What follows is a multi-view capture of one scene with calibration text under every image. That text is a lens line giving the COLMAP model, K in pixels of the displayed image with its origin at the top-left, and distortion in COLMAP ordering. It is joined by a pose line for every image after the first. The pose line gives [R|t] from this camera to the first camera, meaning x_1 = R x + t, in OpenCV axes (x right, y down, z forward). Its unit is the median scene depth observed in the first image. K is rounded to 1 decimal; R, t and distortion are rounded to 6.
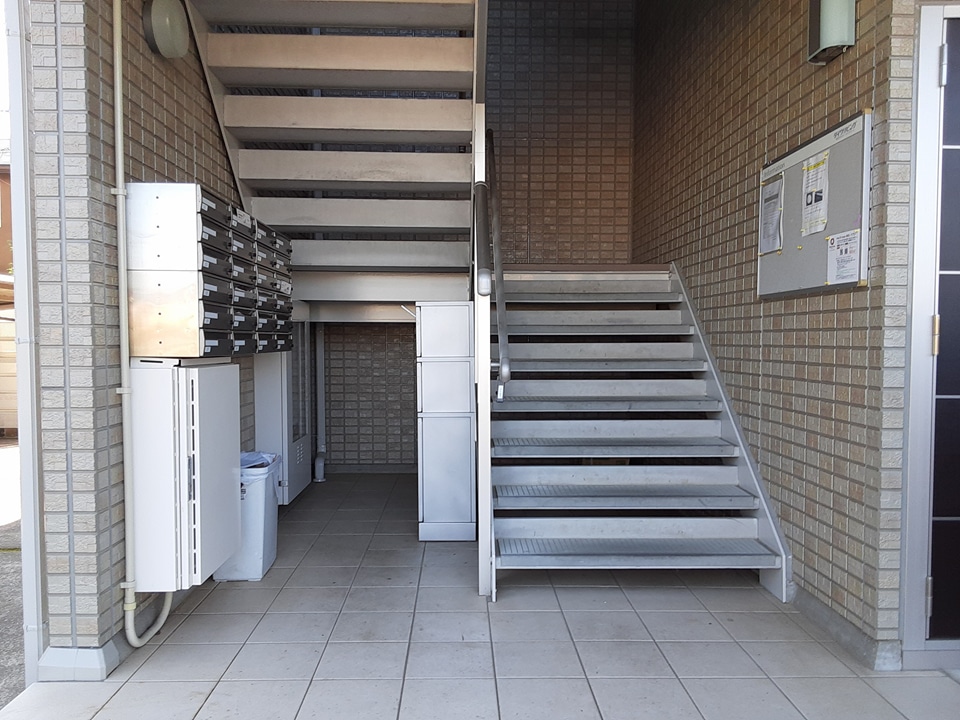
lens RADIAL K [[771.9, 0, 479.7], [0, 771.9, 363.0], [0, 0, 1]] dist [0.009866, 0.001975]
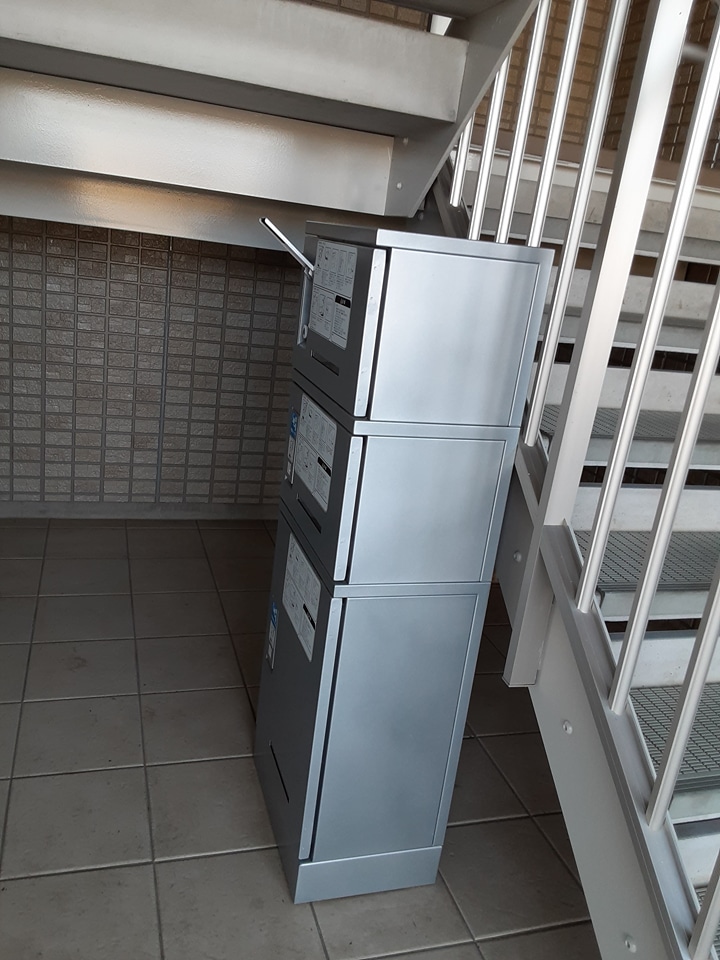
lens RADIAL K [[771.9, 0, 359.8], [0, 771.9, 479.2], [0, 0, 1]] dist [0.009866, 0.001975]
pose [[0.951331, 0.034429, 0.306240, -0.114553], [-0.120748, 0.955925, 0.267632, -0.044372], [-0.283528, -0.291584, 0.913559, 0.482705]]
